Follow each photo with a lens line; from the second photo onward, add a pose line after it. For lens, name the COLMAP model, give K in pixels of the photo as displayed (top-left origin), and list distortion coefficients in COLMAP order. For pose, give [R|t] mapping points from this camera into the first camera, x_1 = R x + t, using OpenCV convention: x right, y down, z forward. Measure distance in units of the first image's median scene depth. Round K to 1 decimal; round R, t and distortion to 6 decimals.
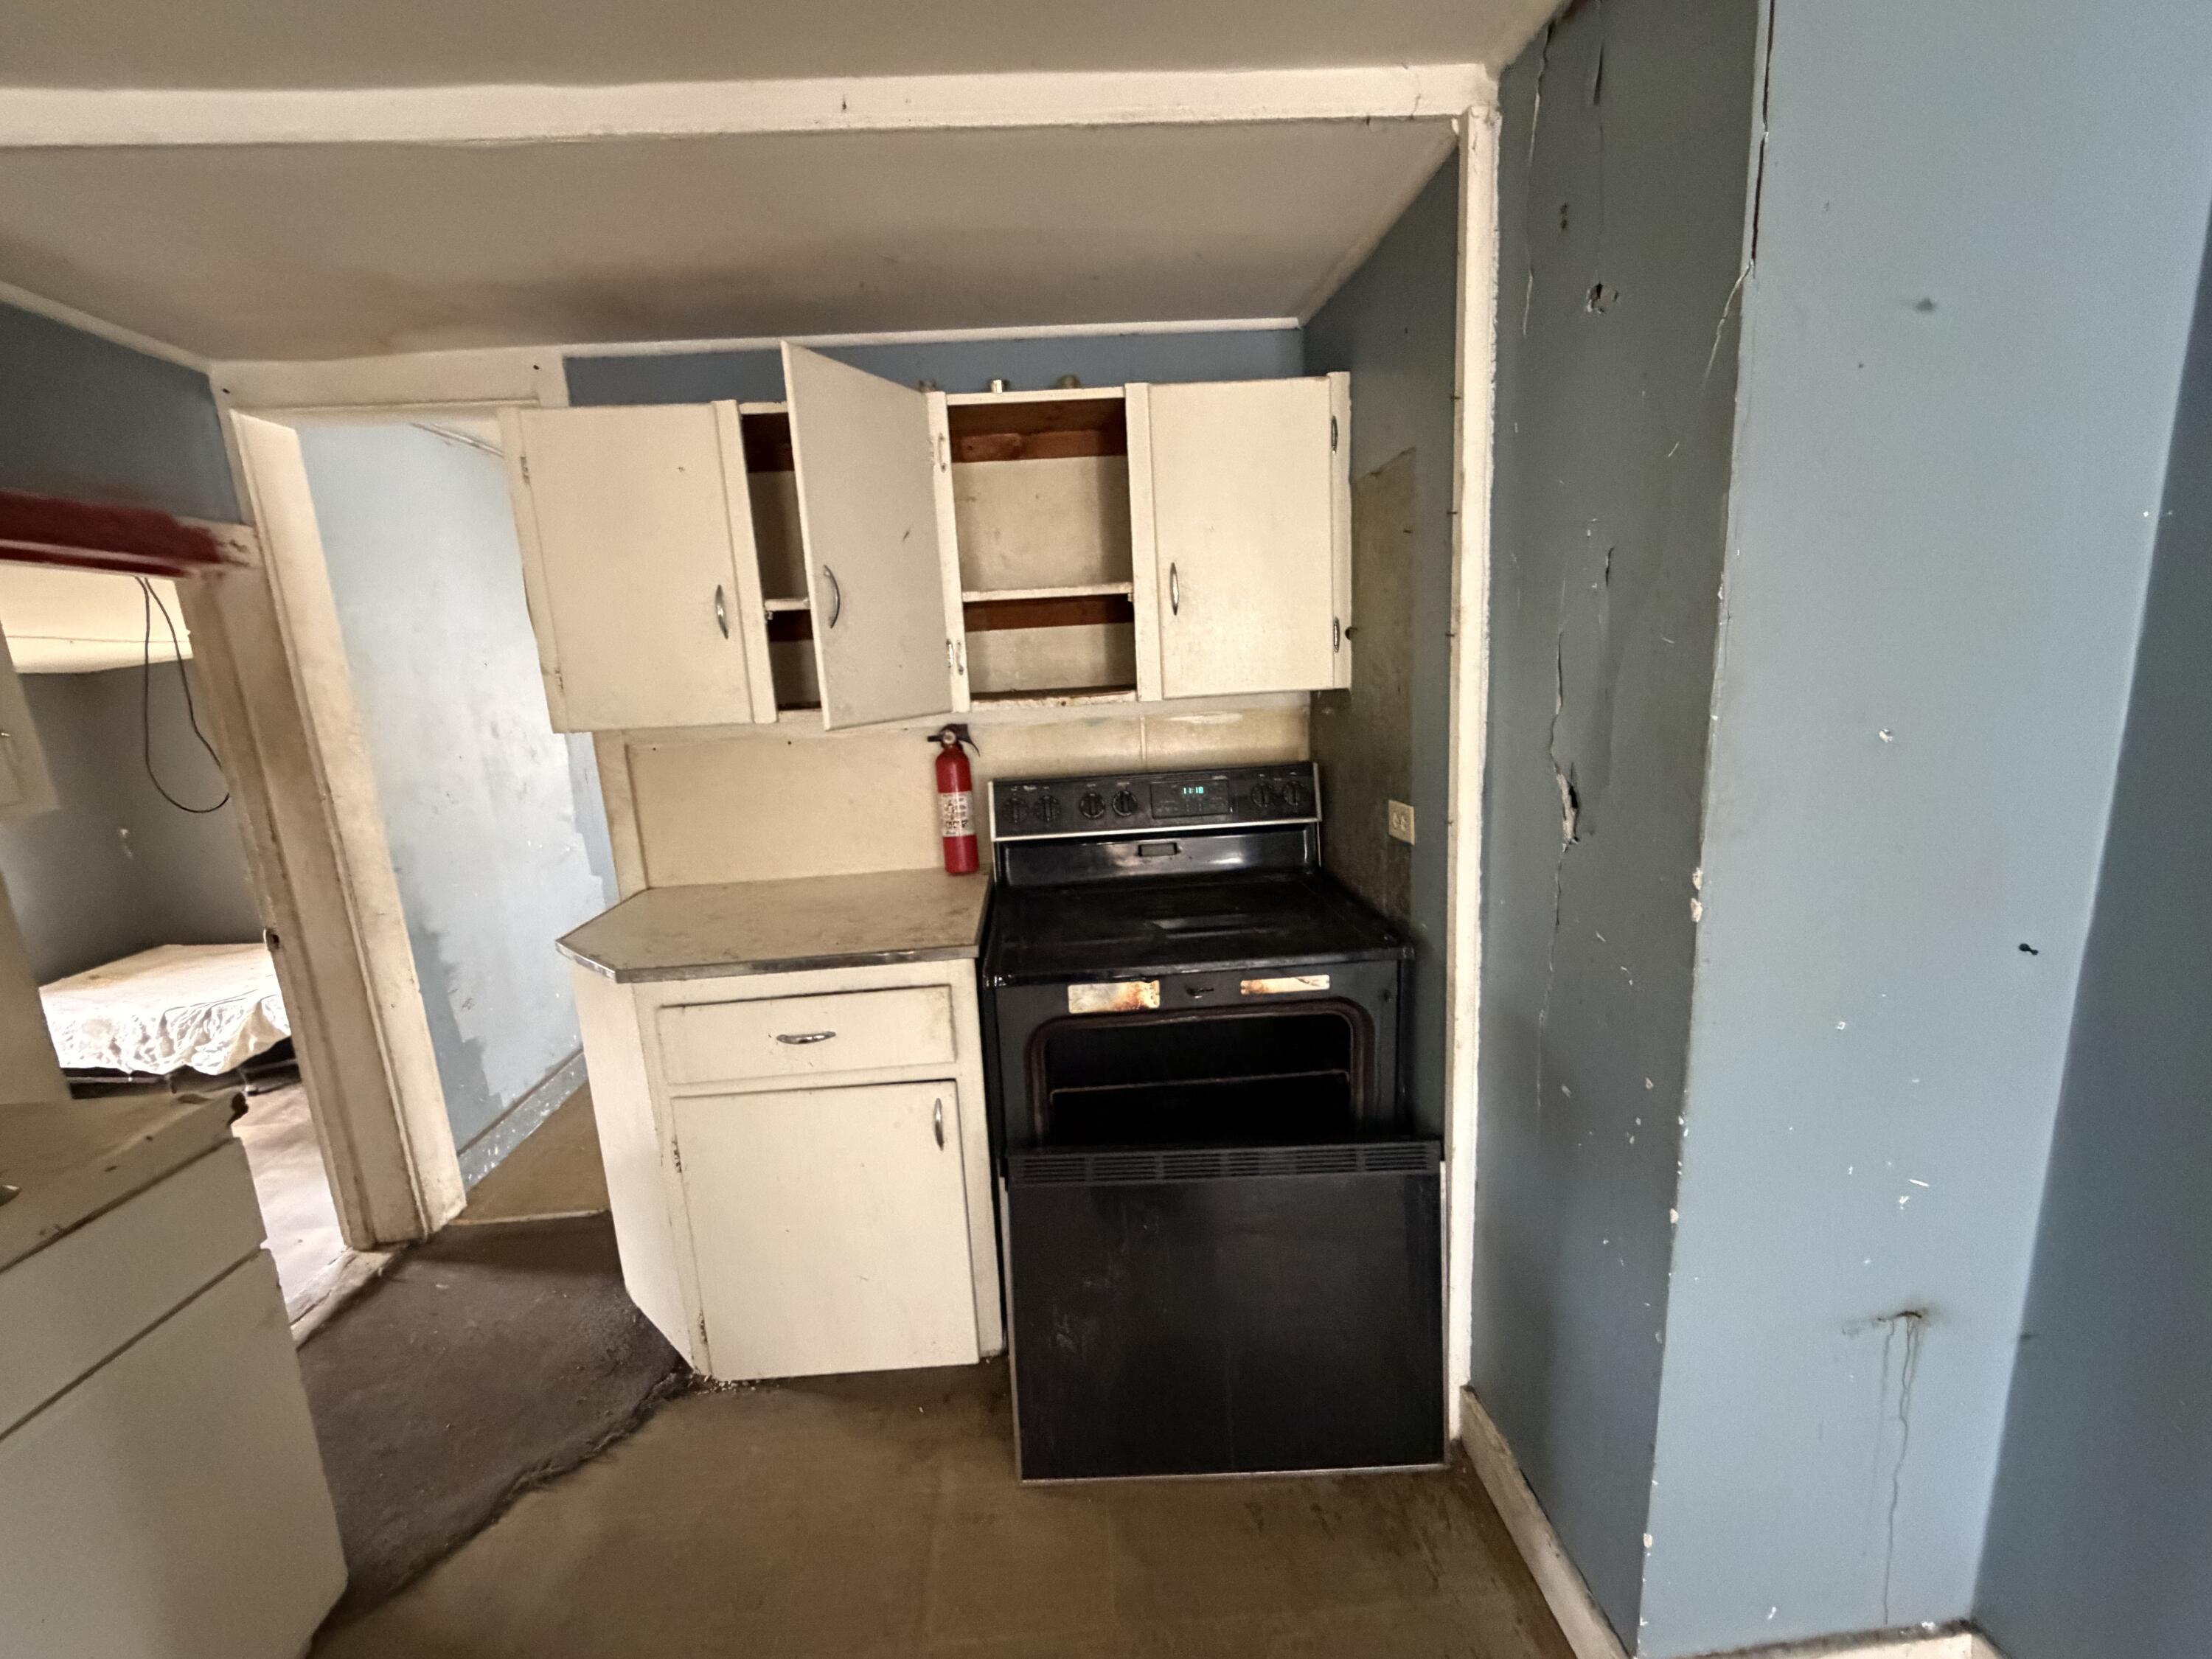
lens RADIAL K [[886.3, 0, 1098.9], [0, 886.3, 828.5], [0, 0, 1]] dist [-0.003003, 0.000193]
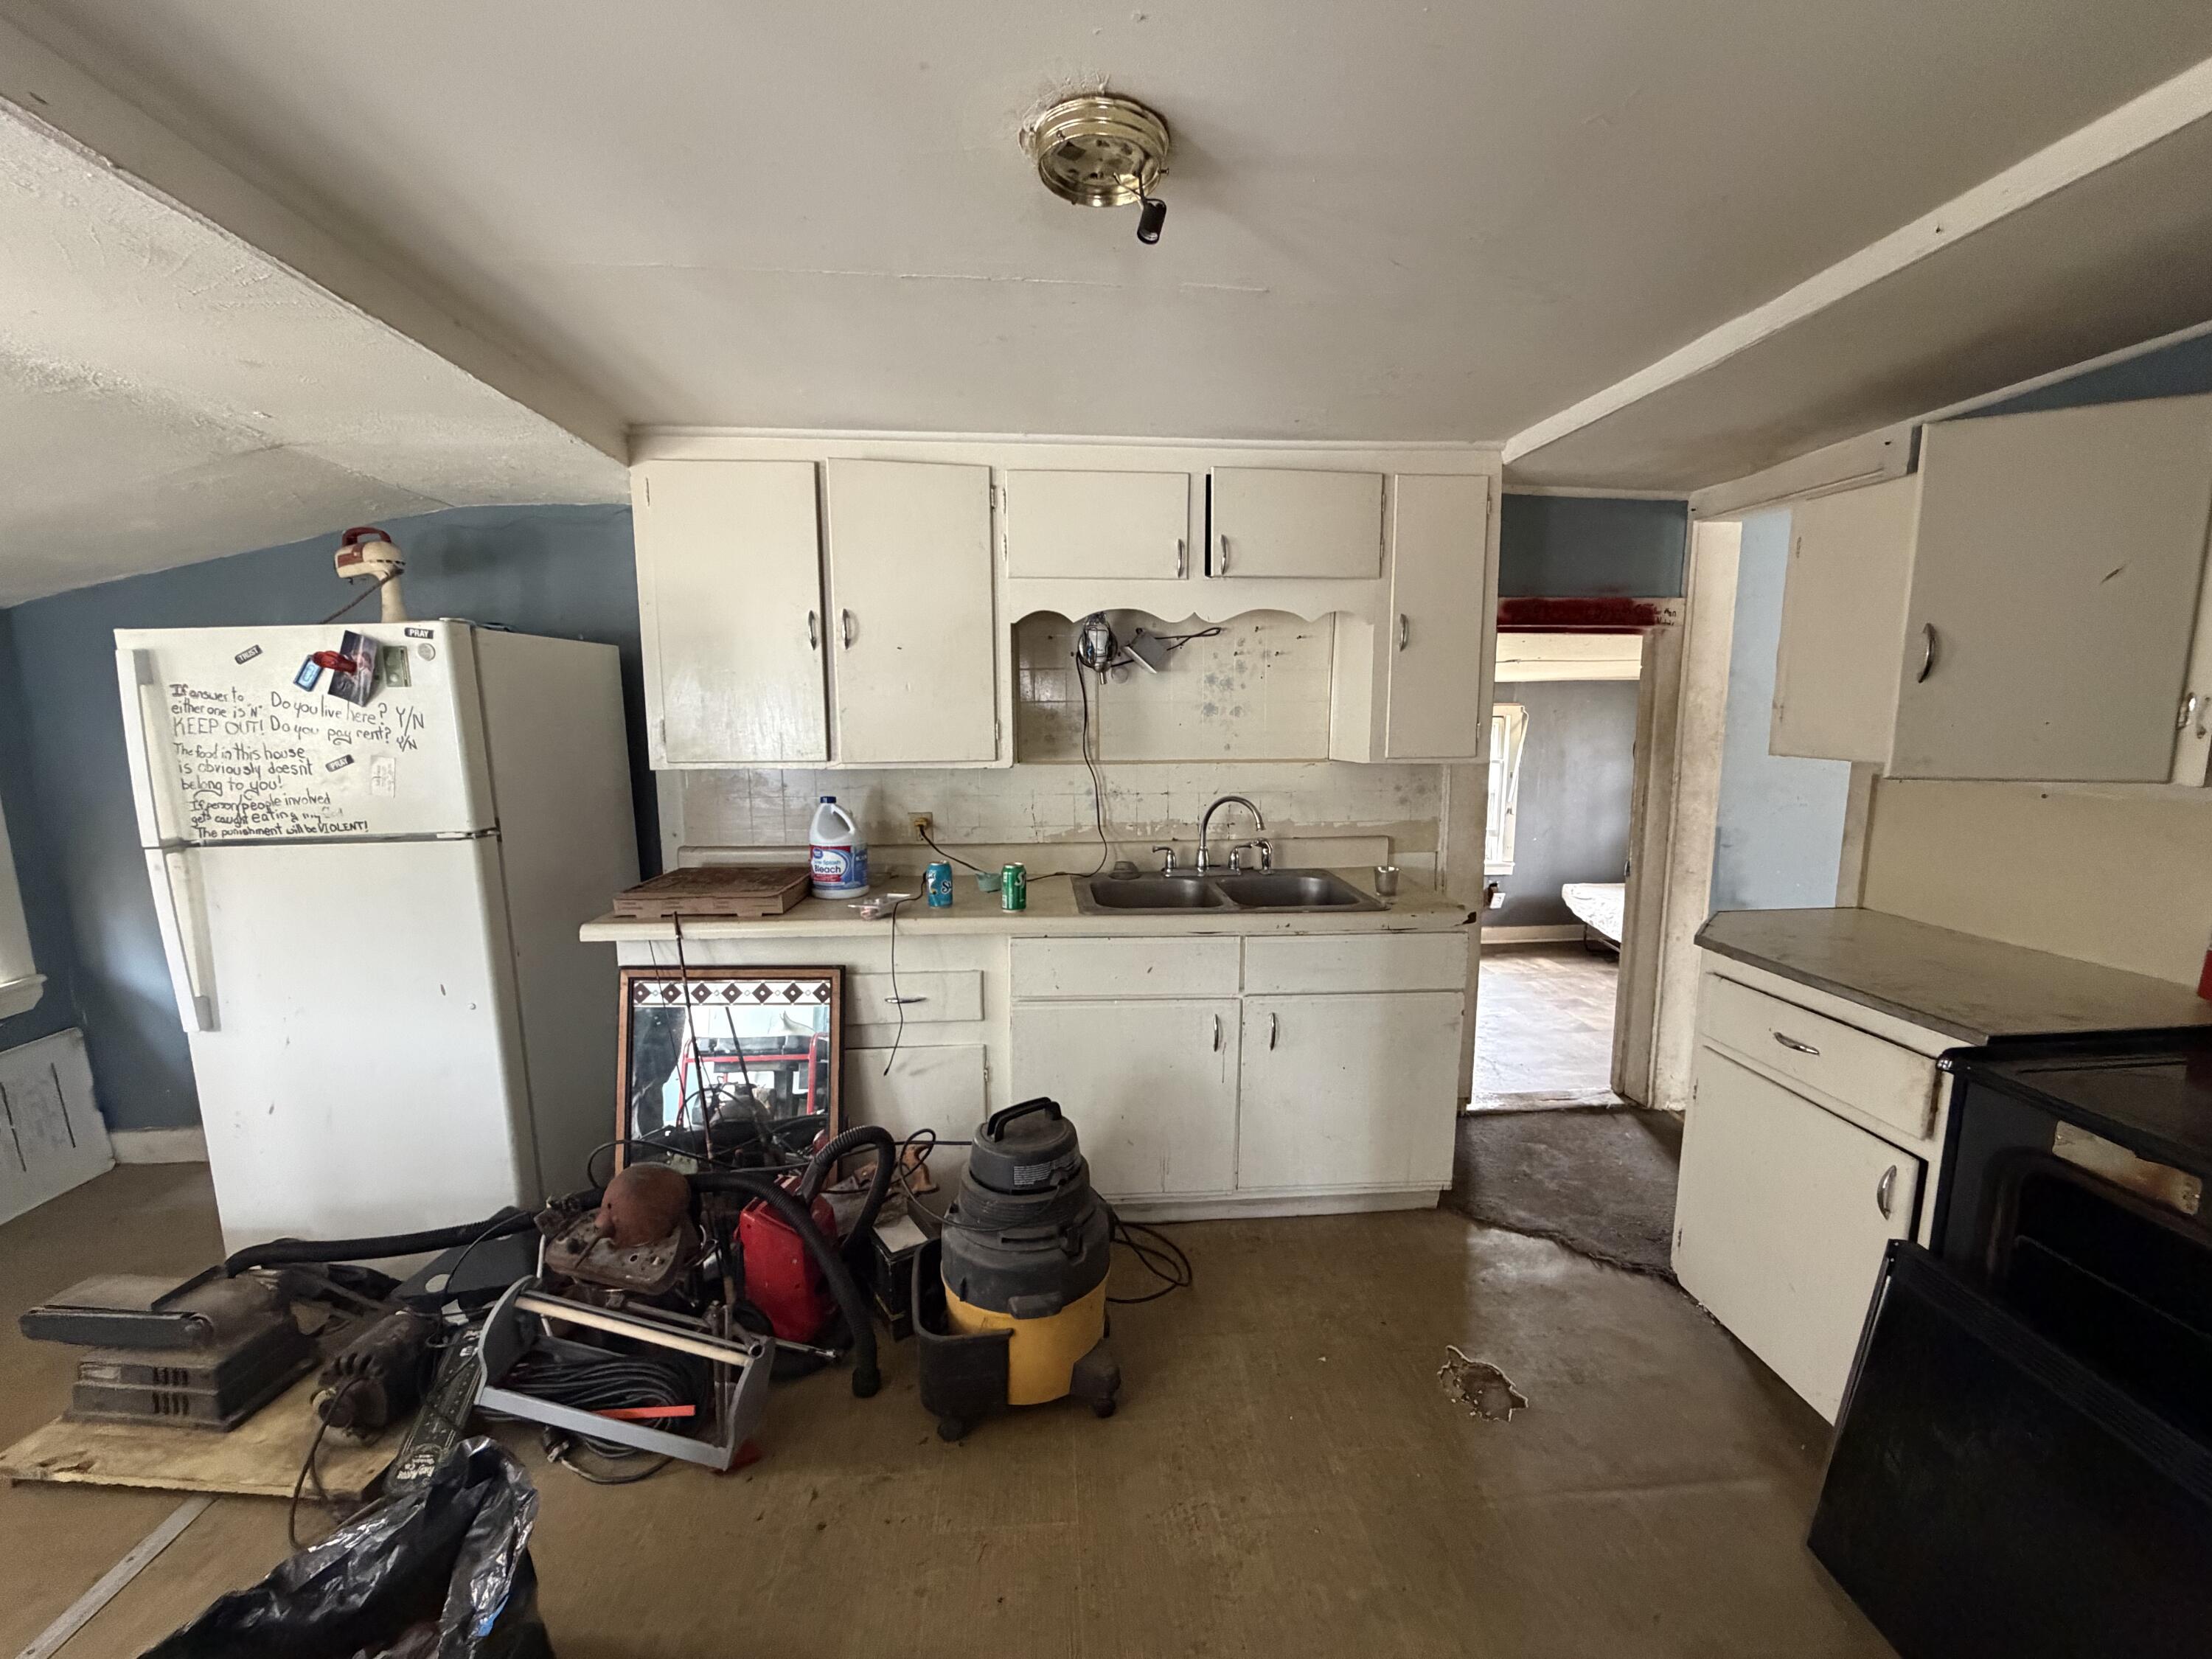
lens RADIAL K [[886.3, 0, 1105.0], [0, 886.3, 831.3], [0, 0, 1]] dist [-0.003003, 0.000193]
pose [[0.022011, 0.195434, -0.980470, 0.557326], [-0.191137, 0.963440, 0.187749, -0.053519], [0.981317, 0.183272, 0.058561, 0.021524]]
